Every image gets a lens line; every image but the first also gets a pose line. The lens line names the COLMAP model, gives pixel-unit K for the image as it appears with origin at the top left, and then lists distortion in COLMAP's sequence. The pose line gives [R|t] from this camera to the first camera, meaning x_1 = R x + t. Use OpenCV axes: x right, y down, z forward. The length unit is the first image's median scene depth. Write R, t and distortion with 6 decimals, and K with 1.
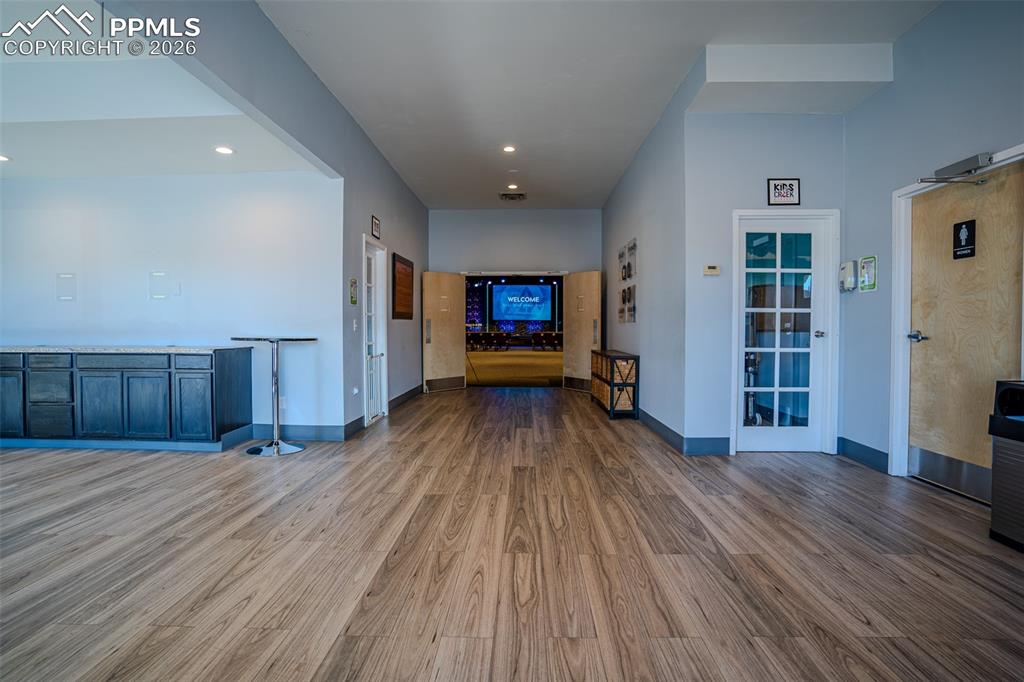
lens RADIAL K [[504.6, 0, 510.7], [0, 504.6, 337.5], [0, 0, 1]] dist [-0.068686, 0.031197]
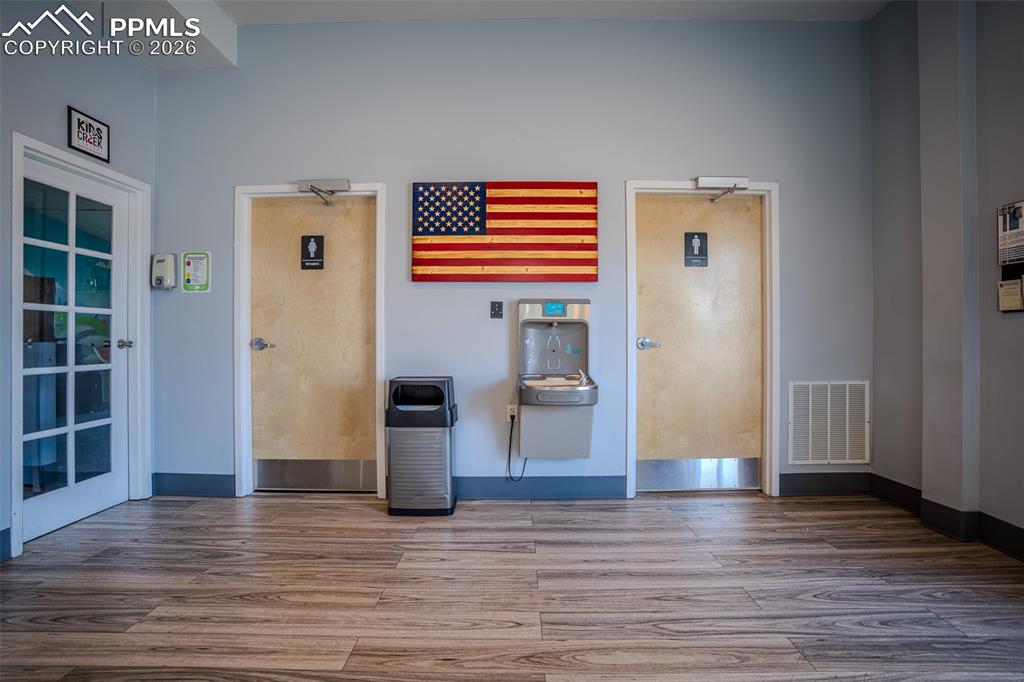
lens RADIAL K [[504.6, 0, 510.7], [0, 504.6, 337.5], [0, 0, 1]] dist [-0.068686, 0.031197]
pose [[-0.013516, -0.003880, 0.999901, -0.178569], [0.021794, 0.999754, 0.004174, -0.009922], [-0.999671, 0.021848, -0.013428, 0.614778]]
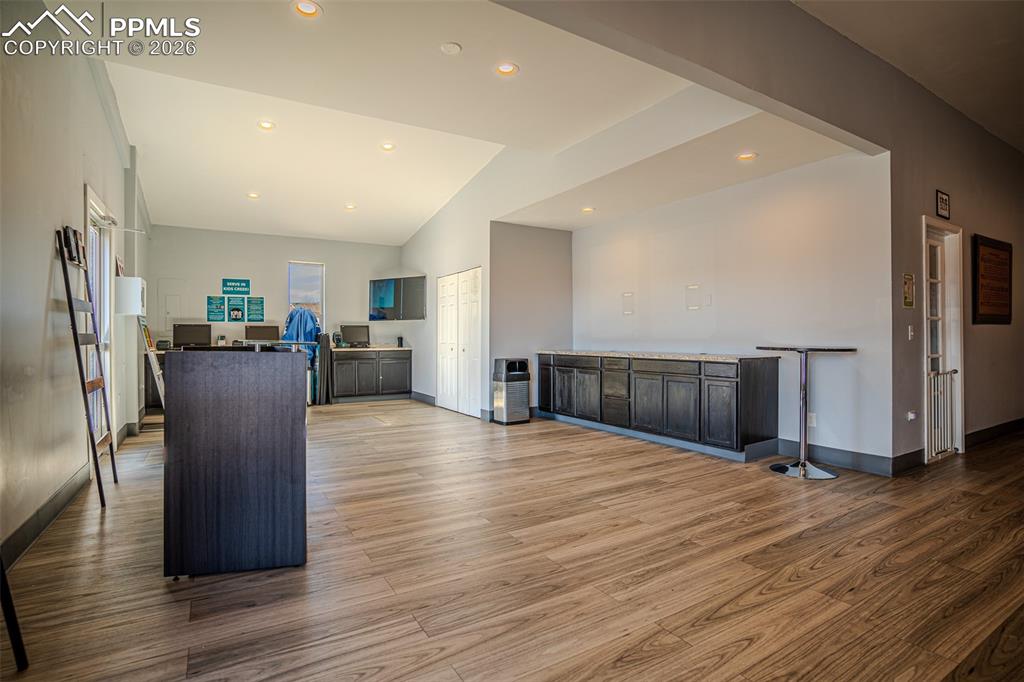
lens RADIAL K [[504.6, 0, 510.7], [0, 504.6, 337.5], [0, 0, 1]] dist [-0.068686, 0.031197]
pose [[0.546089, -0.003721, -0.837719, -0.012248], [-0.011328, 0.999866, -0.011825, -0.000729], [0.837651, 0.015947, 0.545974, 0.066495]]
